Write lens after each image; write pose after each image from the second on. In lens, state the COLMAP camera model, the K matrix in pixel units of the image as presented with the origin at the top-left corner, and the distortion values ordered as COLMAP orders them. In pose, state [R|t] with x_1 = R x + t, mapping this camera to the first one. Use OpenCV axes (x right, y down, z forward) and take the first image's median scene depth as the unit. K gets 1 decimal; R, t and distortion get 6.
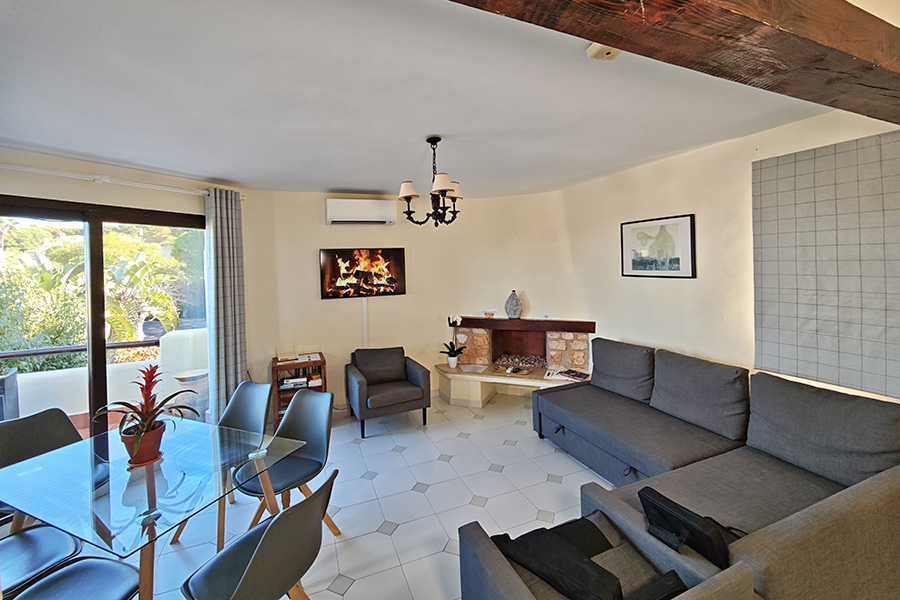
lens RADIAL K [[373.7, 0, 447.0], [0, 373.7, 267.9], [0, 0, 1]] dist [-0.002446, -0.000023]
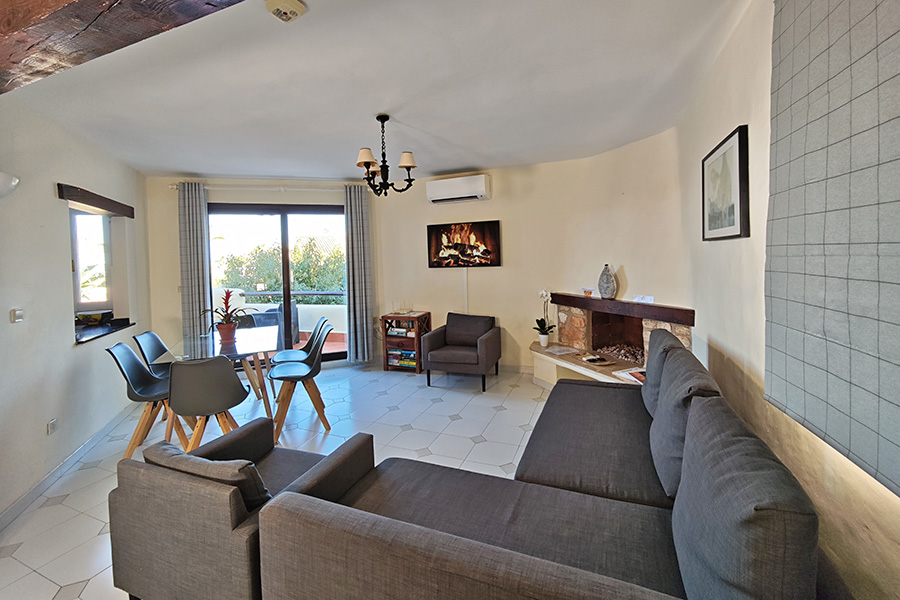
lens RADIAL K [[373.7, 0, 447.0], [0, 373.7, 267.9], [0, 0, 1]] dist [-0.002446, -0.000023]
pose [[0.717163, 0.025868, -0.696425, 0.516165], [0.002959, 0.999189, 0.040162, 0.036028], [0.696899, -0.030863, 0.716505, 0.183211]]
